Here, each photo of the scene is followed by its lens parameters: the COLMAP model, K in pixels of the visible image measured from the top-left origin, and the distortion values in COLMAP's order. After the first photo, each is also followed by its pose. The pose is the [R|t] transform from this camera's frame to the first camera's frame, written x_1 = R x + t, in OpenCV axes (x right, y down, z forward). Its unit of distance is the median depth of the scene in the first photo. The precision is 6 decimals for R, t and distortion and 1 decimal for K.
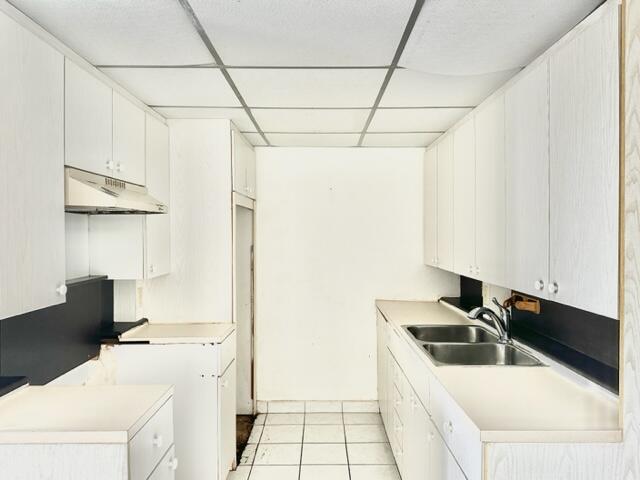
lens RADIAL K [[448.1, 0, 324.9], [0, 448.1, 235.5], [0, 0, 1]] dist [0.024413, -0.044766]
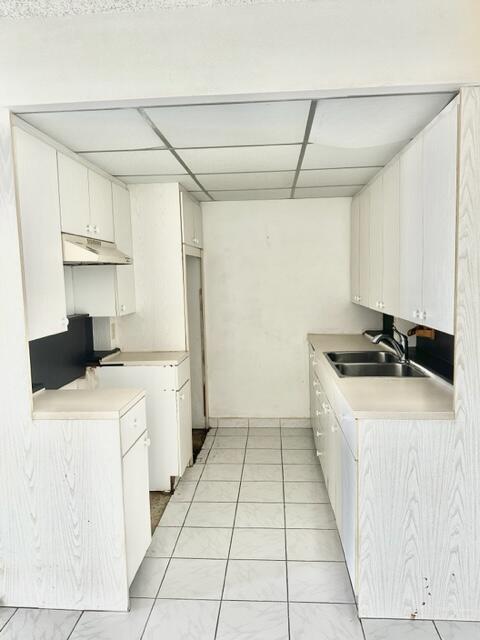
lens RADIAL K [[448.1, 0, 238.6], [0, 448.1, 323.5], [0, 0, 1]] dist [0.024413, -0.044766]
pose [[0.996228, -0.012132, -0.085927, 0.051456], [0.020710, 0.994806, 0.099660, -0.002080], [0.084272, -0.101063, 0.991304, -0.231986]]
